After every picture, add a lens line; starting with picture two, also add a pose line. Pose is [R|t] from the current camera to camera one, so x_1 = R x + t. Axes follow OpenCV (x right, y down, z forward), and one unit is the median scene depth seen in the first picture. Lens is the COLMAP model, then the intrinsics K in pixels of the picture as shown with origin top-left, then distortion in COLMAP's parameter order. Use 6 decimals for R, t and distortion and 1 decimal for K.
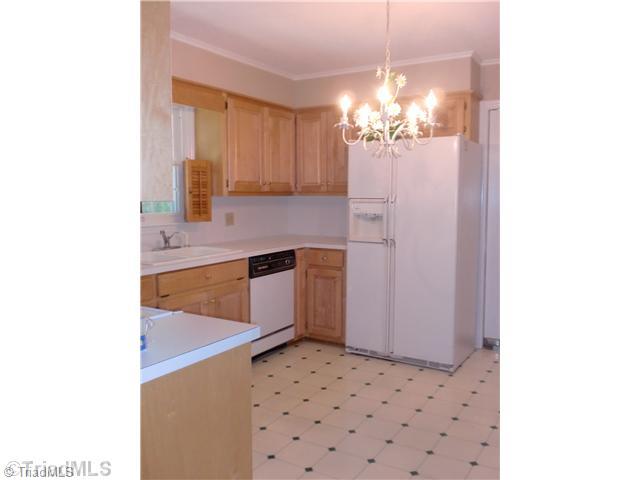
lens RADIAL K [[518.3, 0, 320.0], [0, 518.3, 240.0], [0, 0, 1]] dist [0.028989, -0.003566]
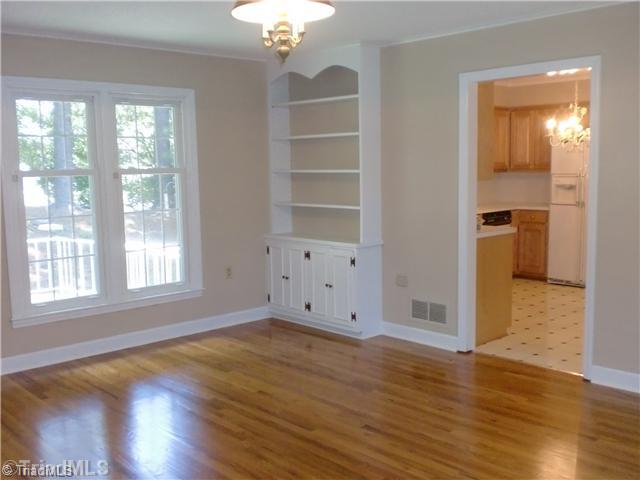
lens RADIAL K [[695.1, 0, 320.0], [0, 695.1, 240.0], [0, 0, 1]] dist [0.009149, -0.032733]
pose [[0.967564, 0.012031, -0.252339, -0.077165], [-0.006900, 0.999751, 0.021209, 0.066588], [0.252532, -0.018780, 0.967406, -1.039537]]
